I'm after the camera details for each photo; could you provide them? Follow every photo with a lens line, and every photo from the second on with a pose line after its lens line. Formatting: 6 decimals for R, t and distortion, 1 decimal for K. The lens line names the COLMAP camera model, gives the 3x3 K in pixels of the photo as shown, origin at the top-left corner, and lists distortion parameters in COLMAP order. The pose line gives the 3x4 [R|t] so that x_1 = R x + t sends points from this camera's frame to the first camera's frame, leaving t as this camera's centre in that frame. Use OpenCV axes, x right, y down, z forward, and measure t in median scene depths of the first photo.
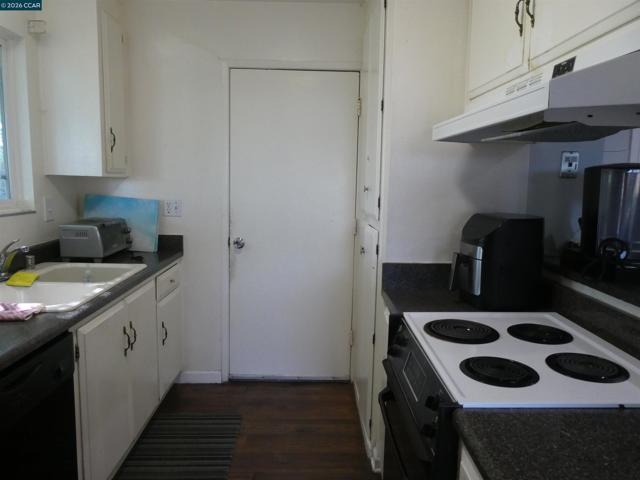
lens RADIAL K [[460.7, 0, 322.2], [0, 460.7, 242.0], [0, 0, 1]] dist [0.003823, -0.012218]
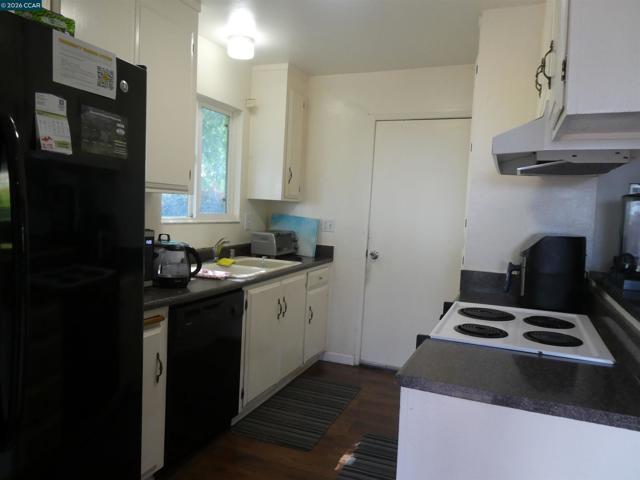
lens RADIAL K [[460.7, 0, 314.7], [0, 460.7, 241.5], [0, 0, 1]] dist [0.003823, -0.012218]
pose [[0.906209, 0.054341, -0.419323, 0.227471], [-0.085146, 0.994844, -0.055088, 0.055667], [0.414168, 0.085625, 0.906164, -0.250650]]
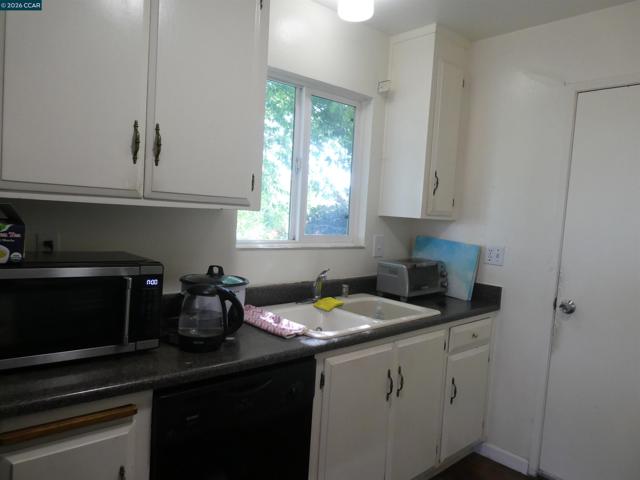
lens RADIAL K [[460.7, 0, 318.1], [0, 460.7, 243.5], [0, 0, 1]] dist [0.003823, -0.012218]
pose [[0.646147, 0.067668, -0.760207, 0.153892], [-0.141937, 0.989339, -0.032577, -0.021589], [0.749898, 0.128951, 0.648864, 0.170906]]
